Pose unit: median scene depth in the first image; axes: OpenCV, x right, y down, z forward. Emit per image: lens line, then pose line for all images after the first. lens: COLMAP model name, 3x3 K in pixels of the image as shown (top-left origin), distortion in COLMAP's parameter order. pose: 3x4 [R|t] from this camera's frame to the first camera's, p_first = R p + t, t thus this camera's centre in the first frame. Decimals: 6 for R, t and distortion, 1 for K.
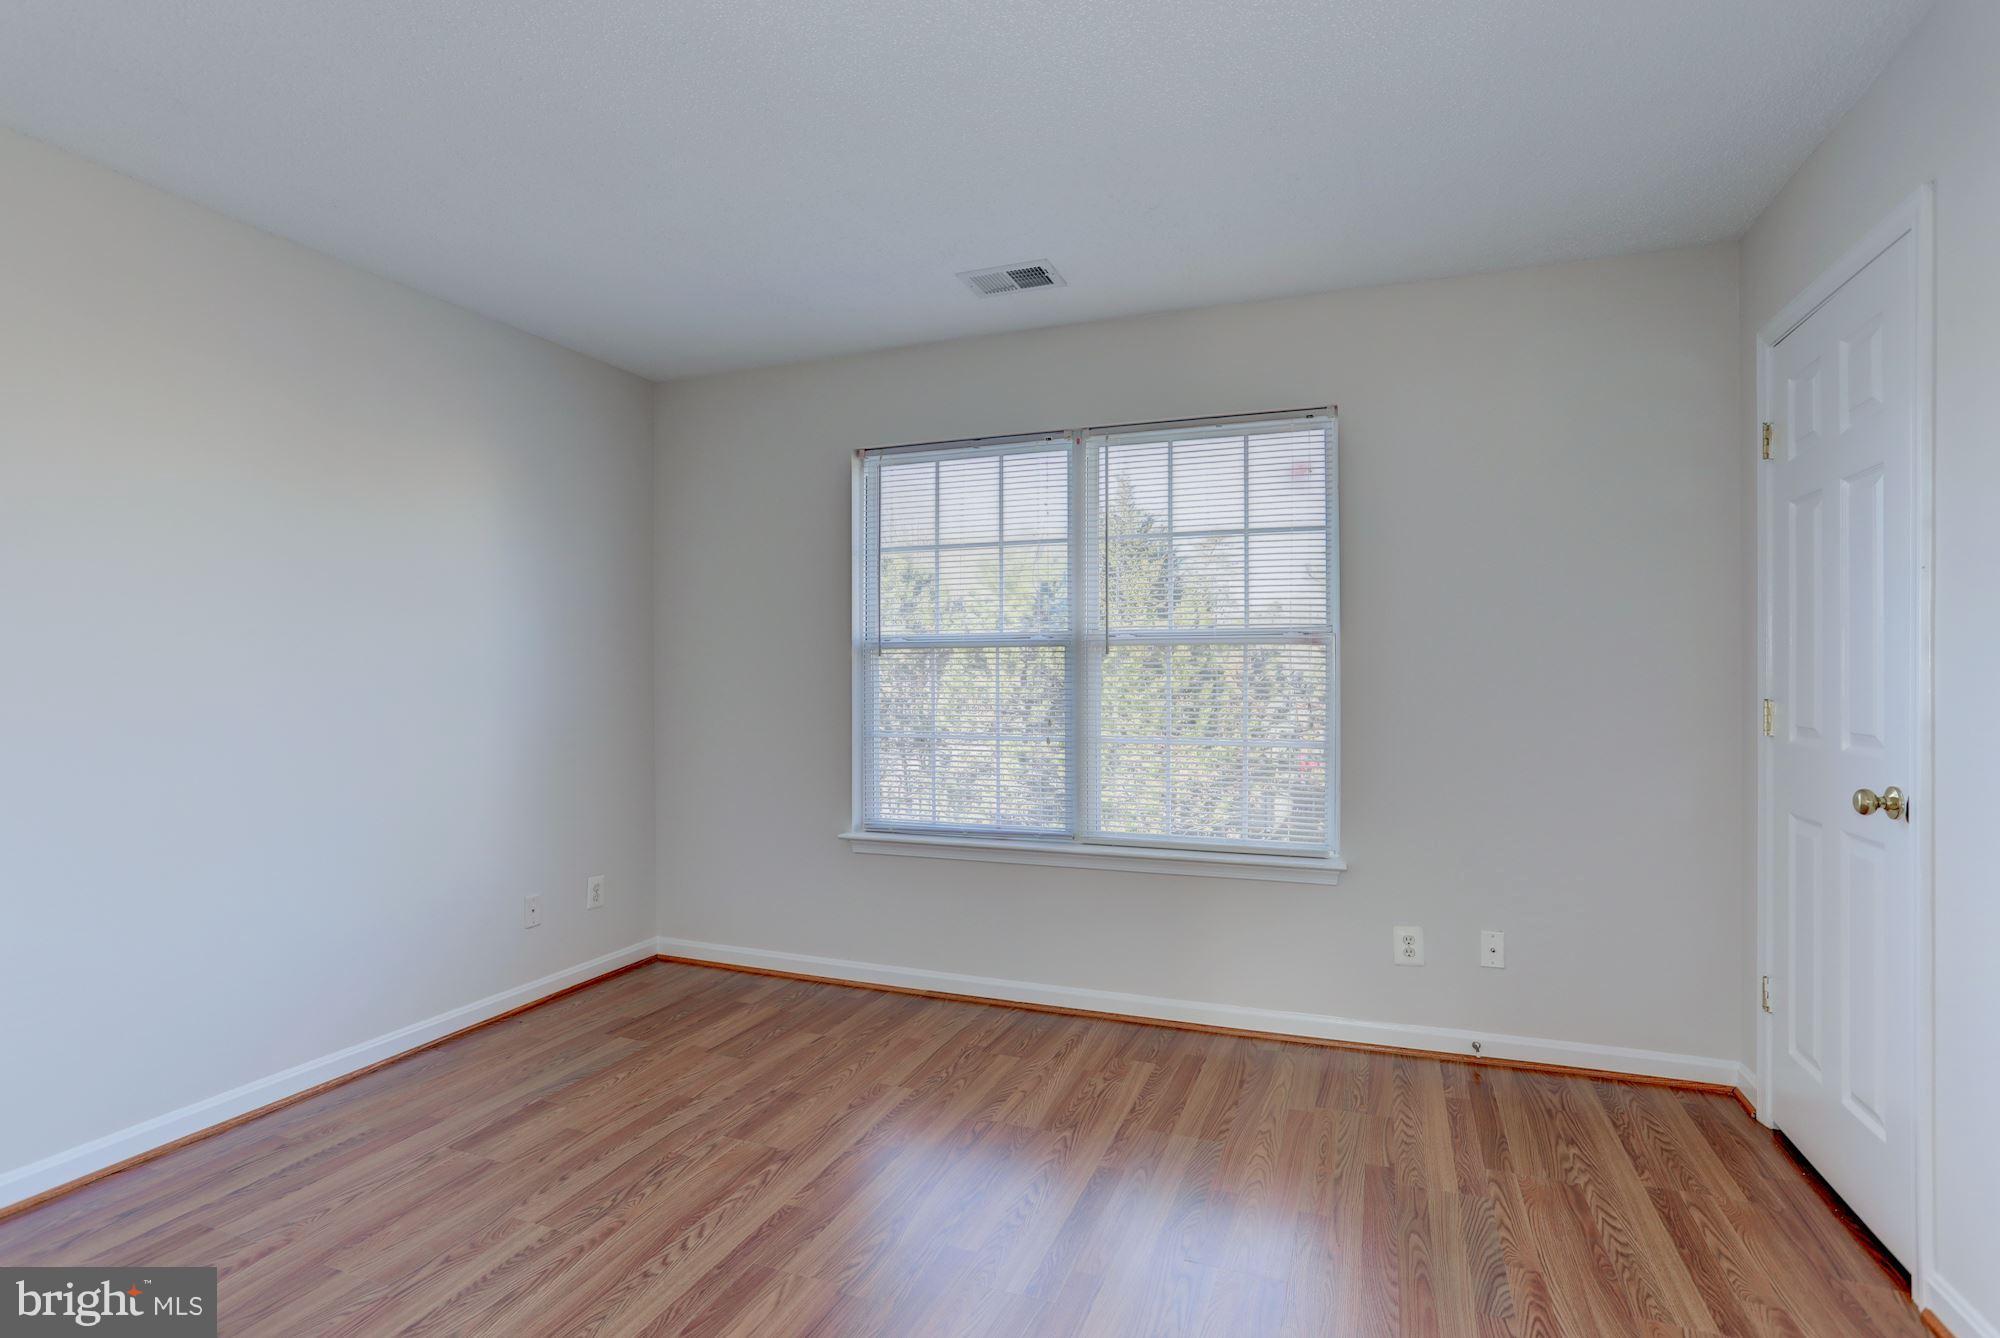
lens RADIAL K [[972.4, 0, 1004.1], [0, 972.4, 678.7], [0, 0, 1]] dist [-0.063903, 0.035226]
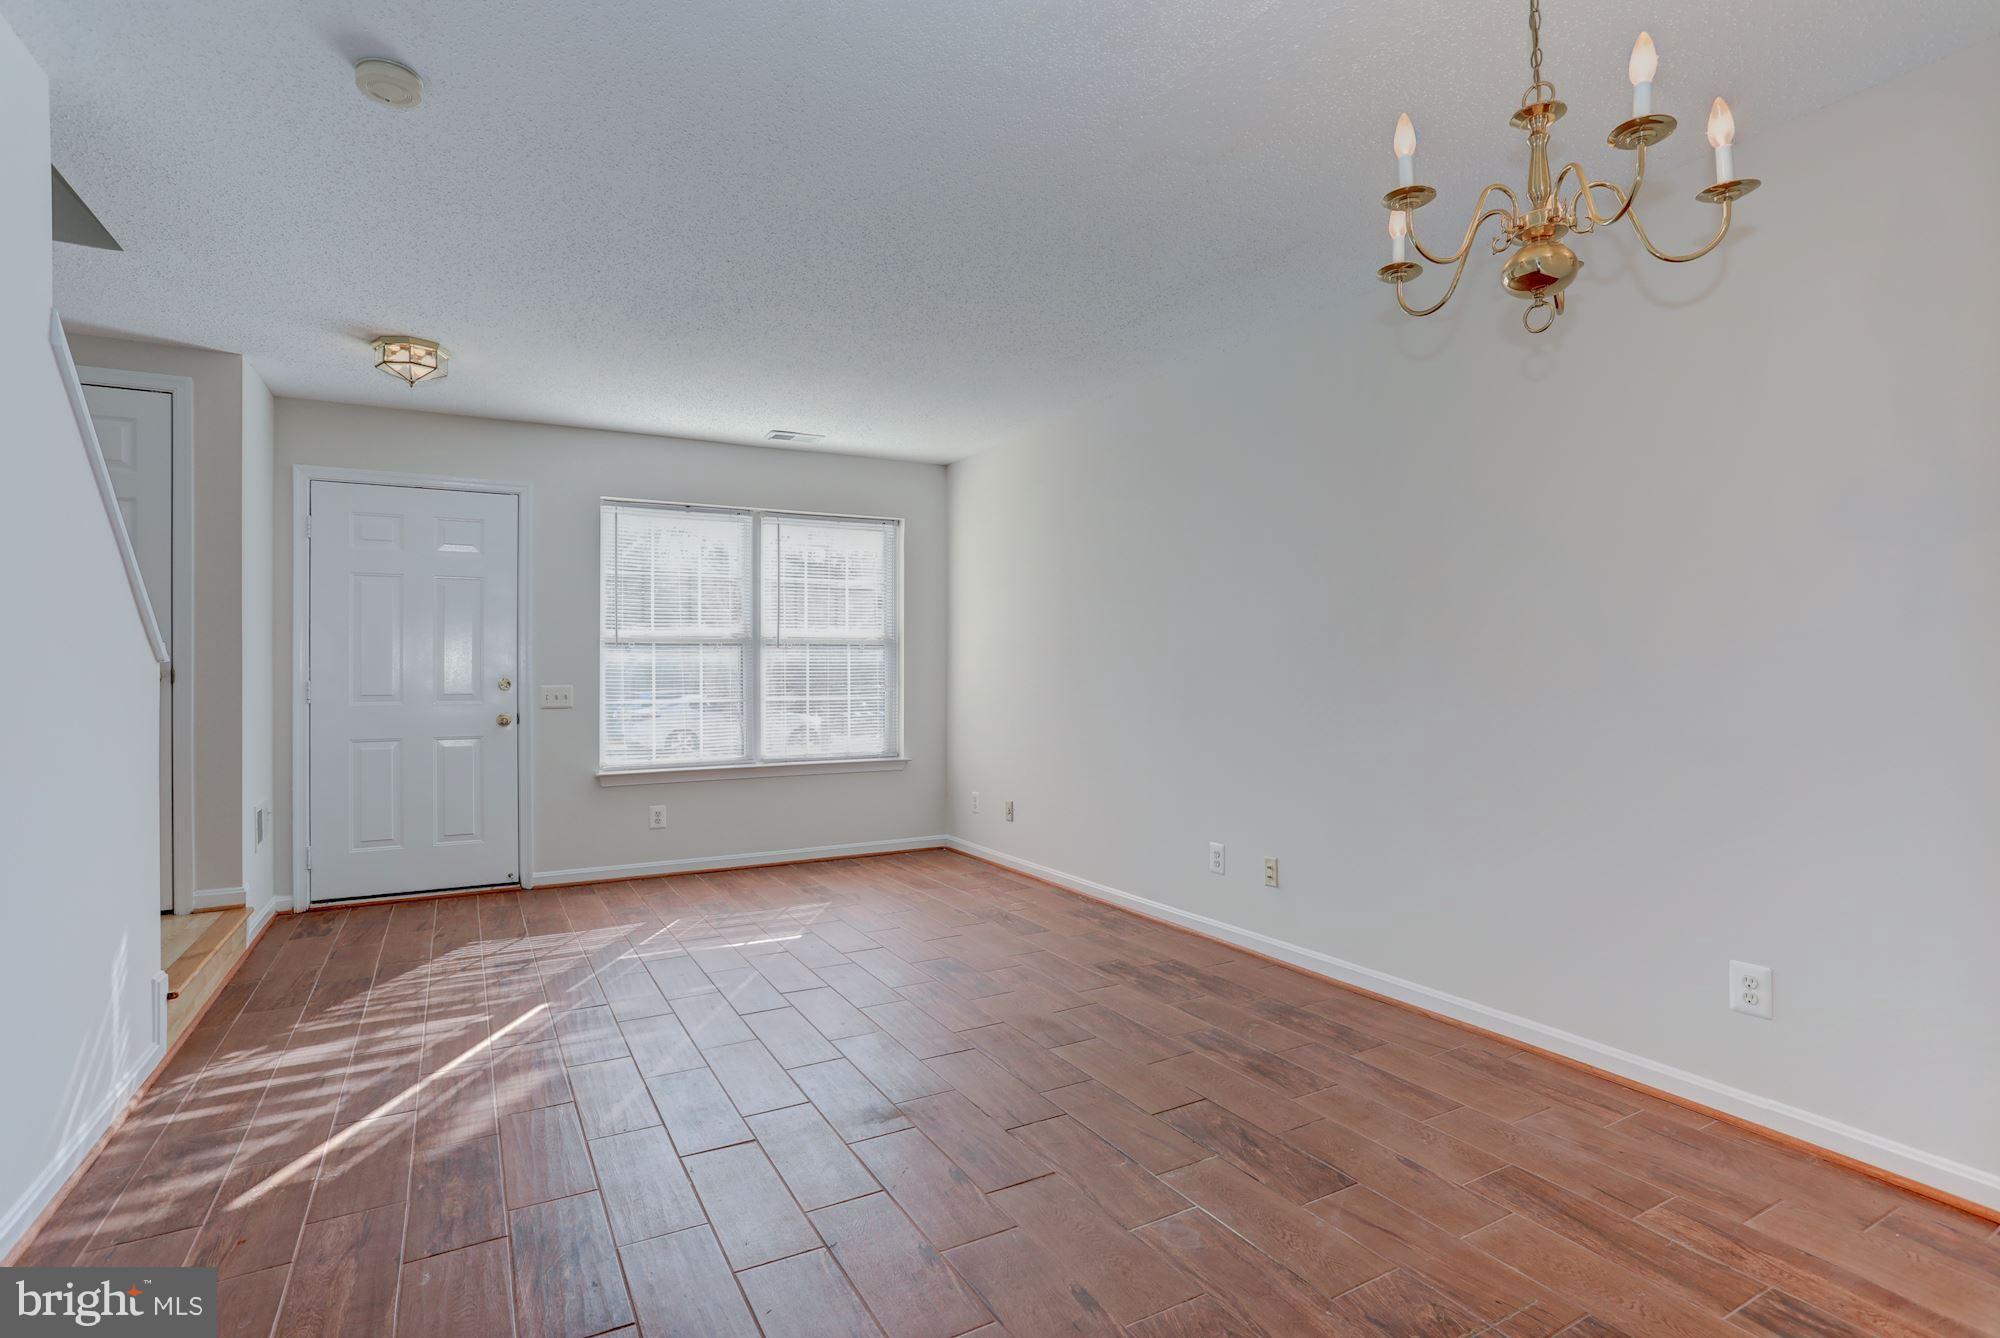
lens RADIAL K [[962.5, 0, 992.0], [0, 962.5, 680.7], [0, 0, 1]] dist [-0.069652, 0.035701]
pose [[0.638589, -0.007414, 0.769512, -0.860063], [0.001386, 0.999963, 0.008484, 0.016207], [-0.769546, -0.004351, 0.638576, -0.319275]]
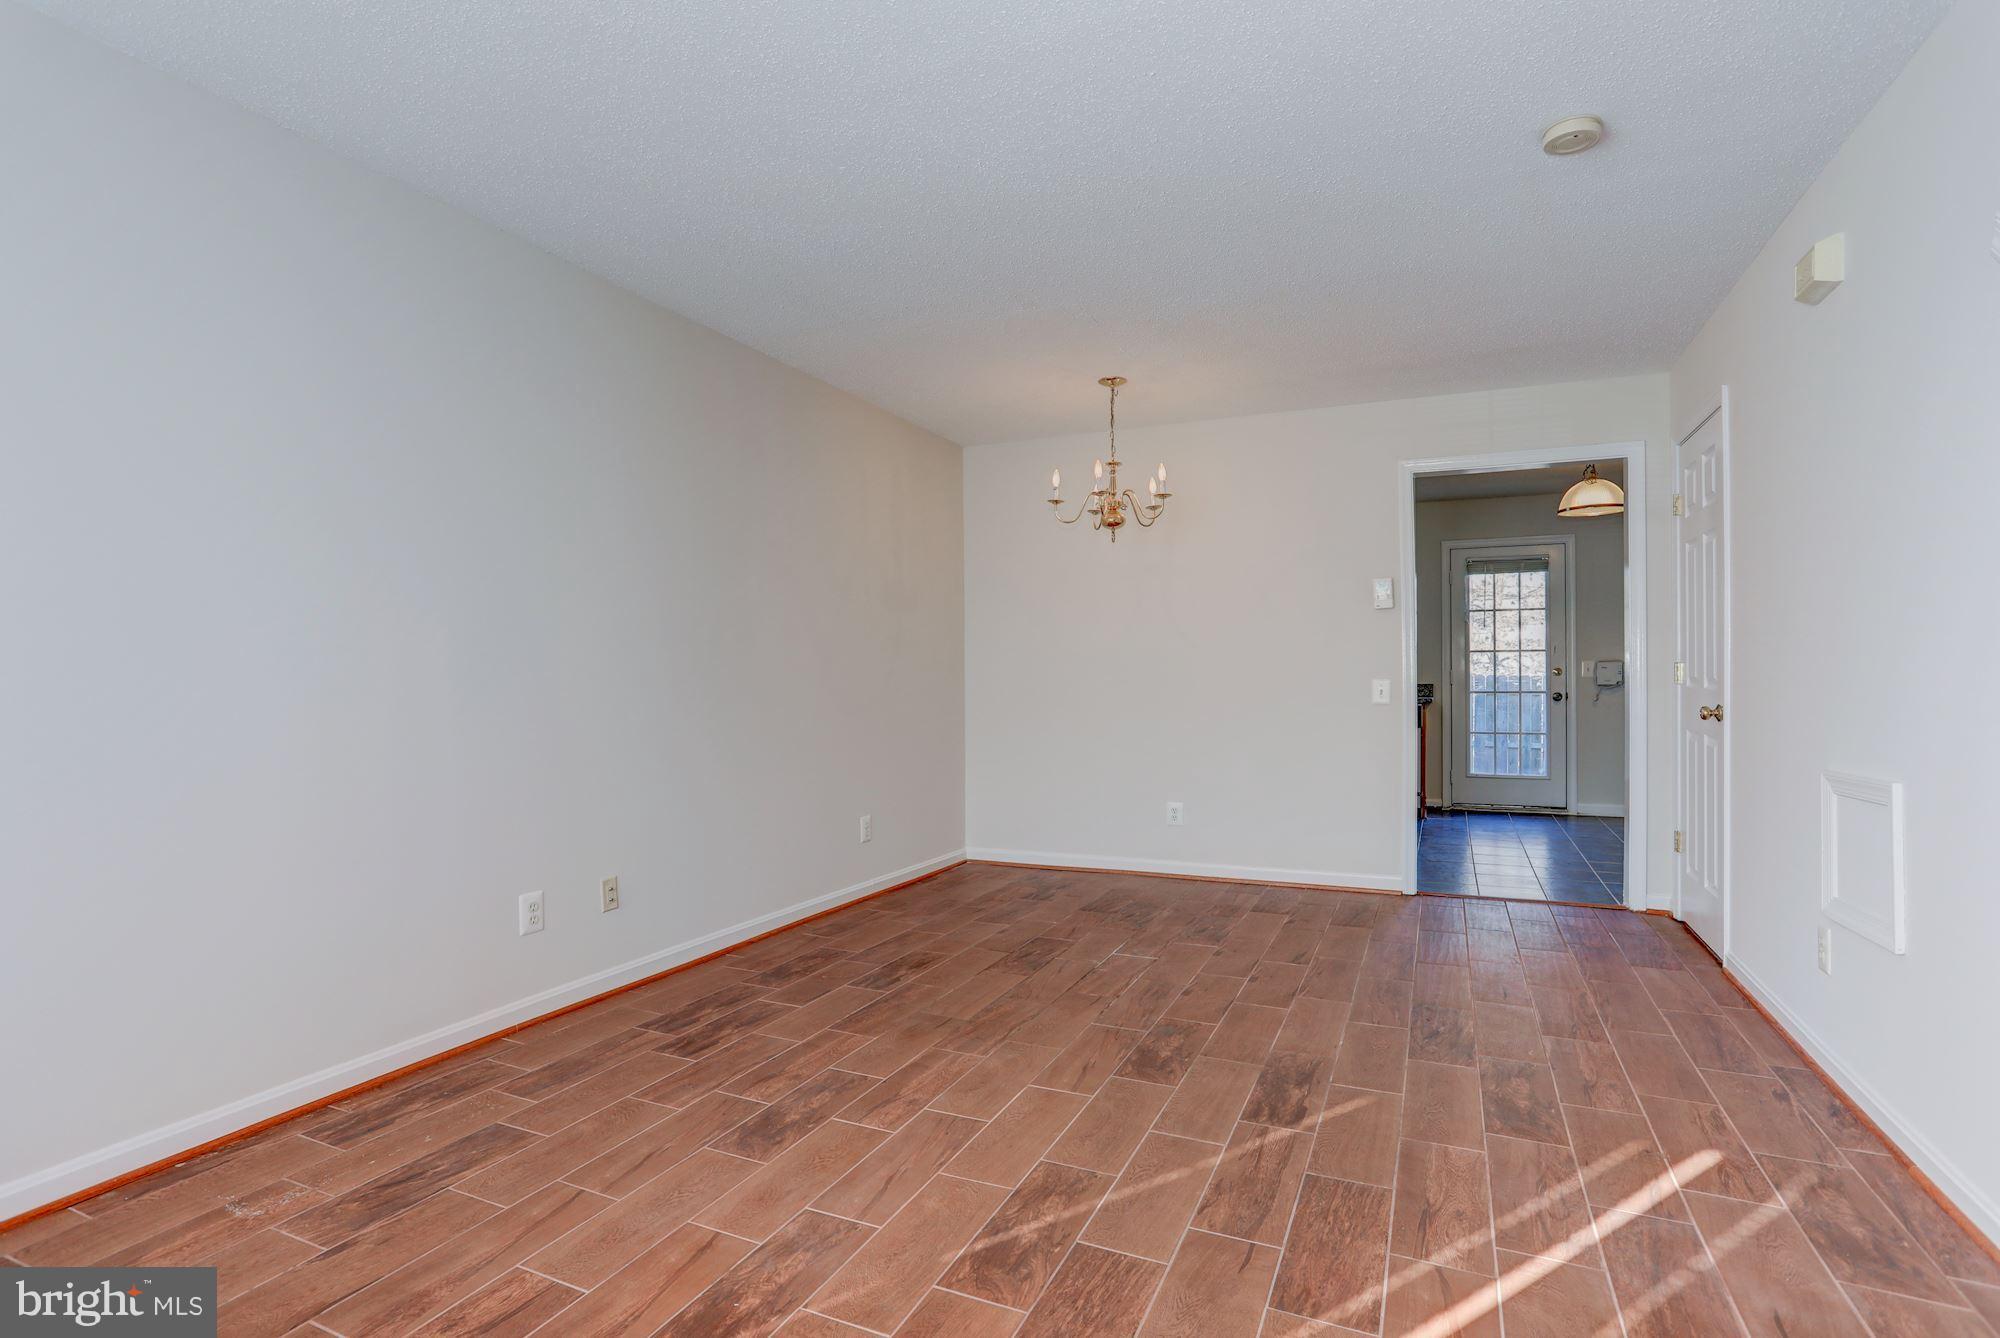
lens RADIAL K [[972.4, 0, 1004.1], [0, 972.4, 678.7], [0, 0, 1]] dist [-0.063903, 0.035226]
pose [[-0.998153, 0.009961, 0.059923, -0.332494], [0.009995, 0.999950, 0.000266, 0.029503], [-0.059917, 0.000864, -0.998203, 0.936587]]
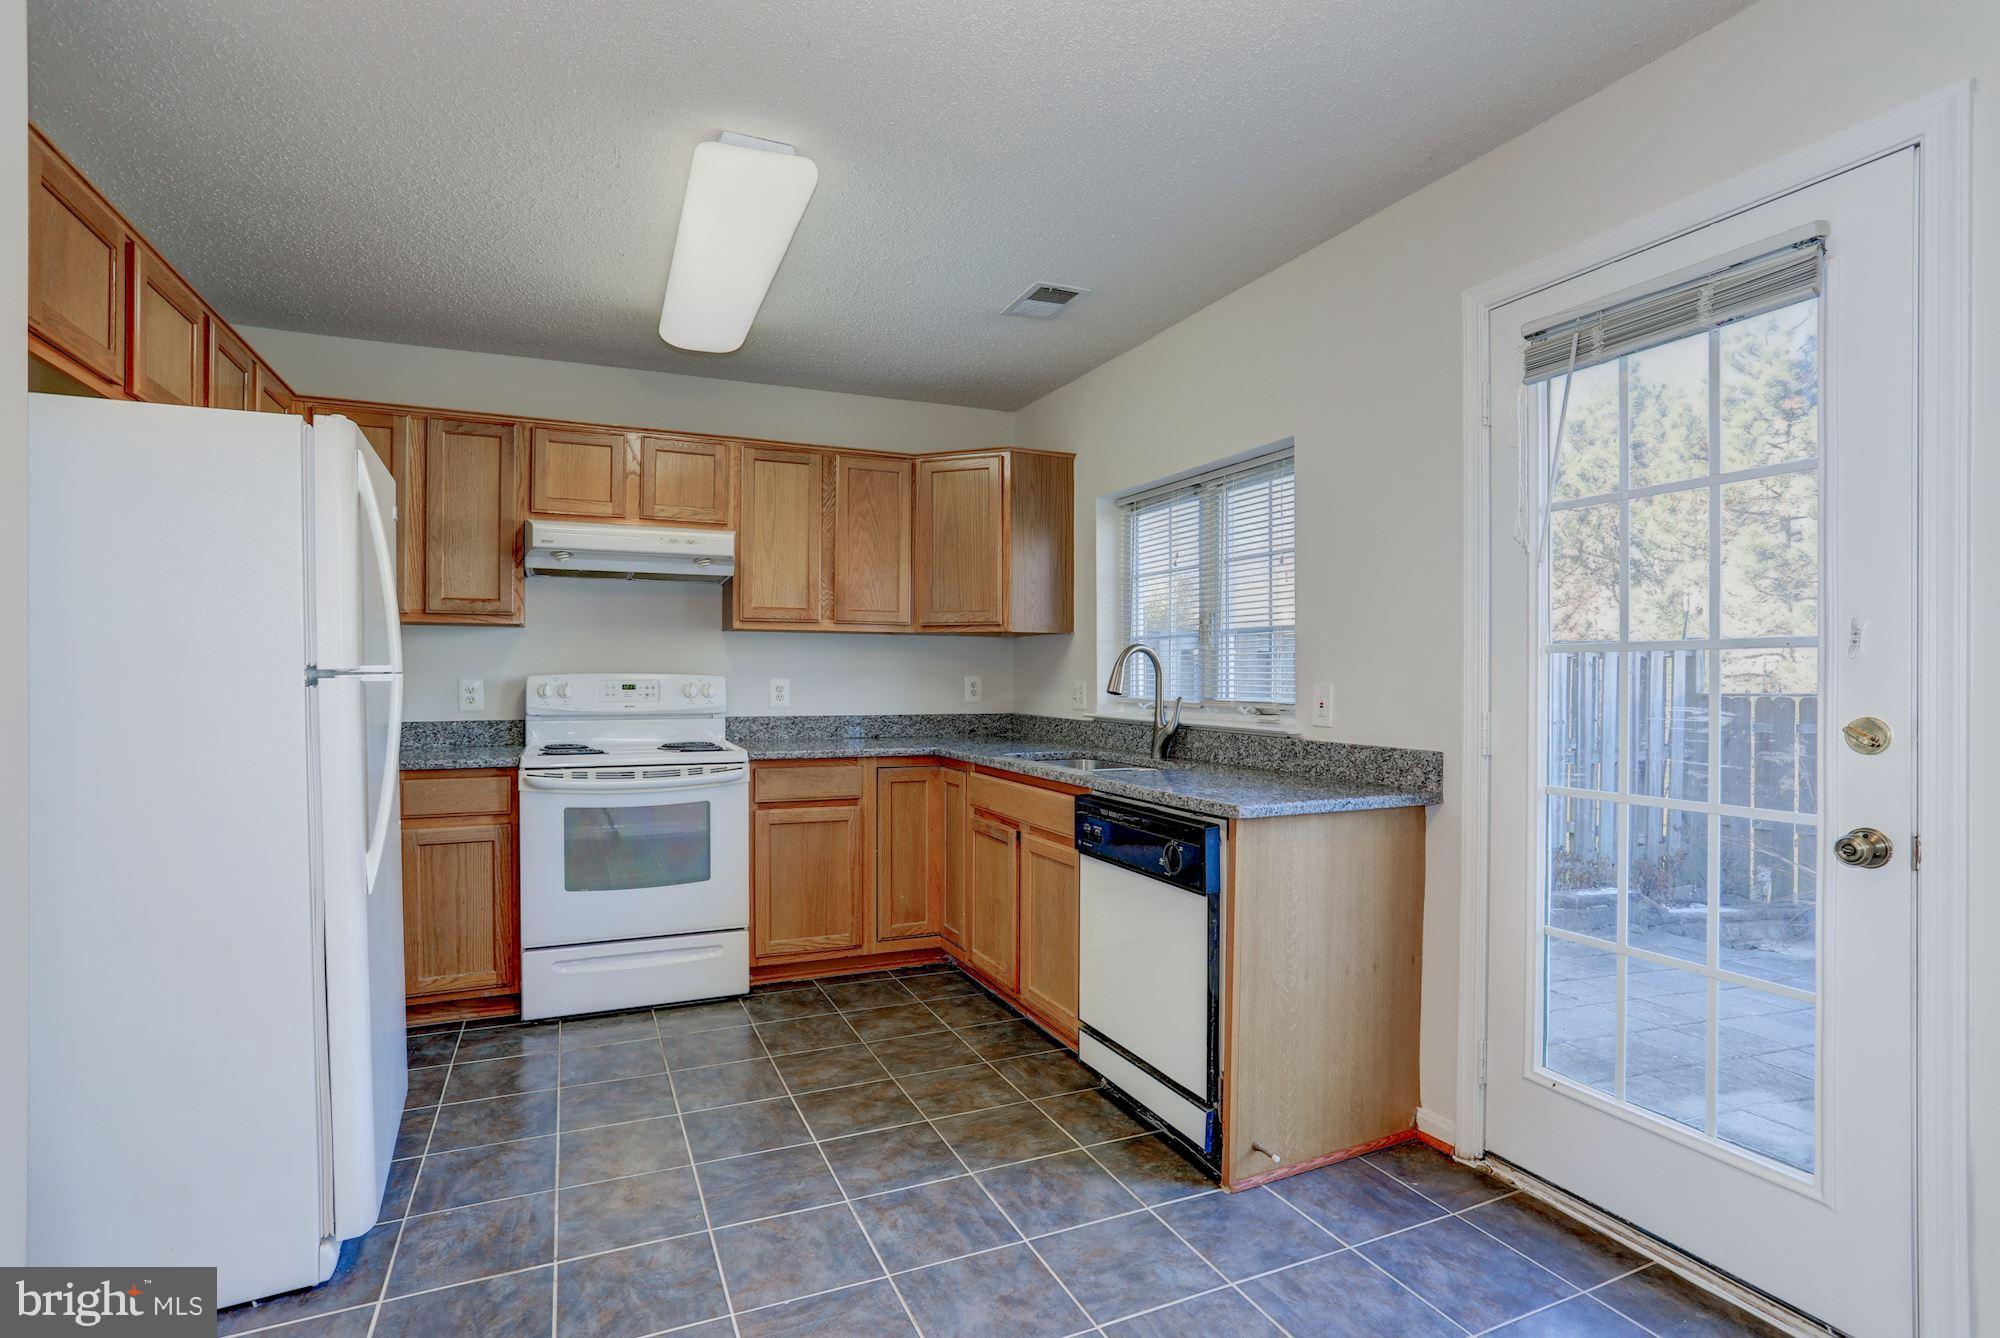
lens RADIAL K [[972.4, 0, 1004.1], [0, 972.4, 678.7], [0, 0, 1]] dist [-0.063903, 0.035226]
pose [[-0.713723, -0.002639, 0.700423, -1.372138], [-0.002723, 0.999996, 0.000993, 0.001918], [-0.700423, -0.001199, -0.713727, -0.512140]]
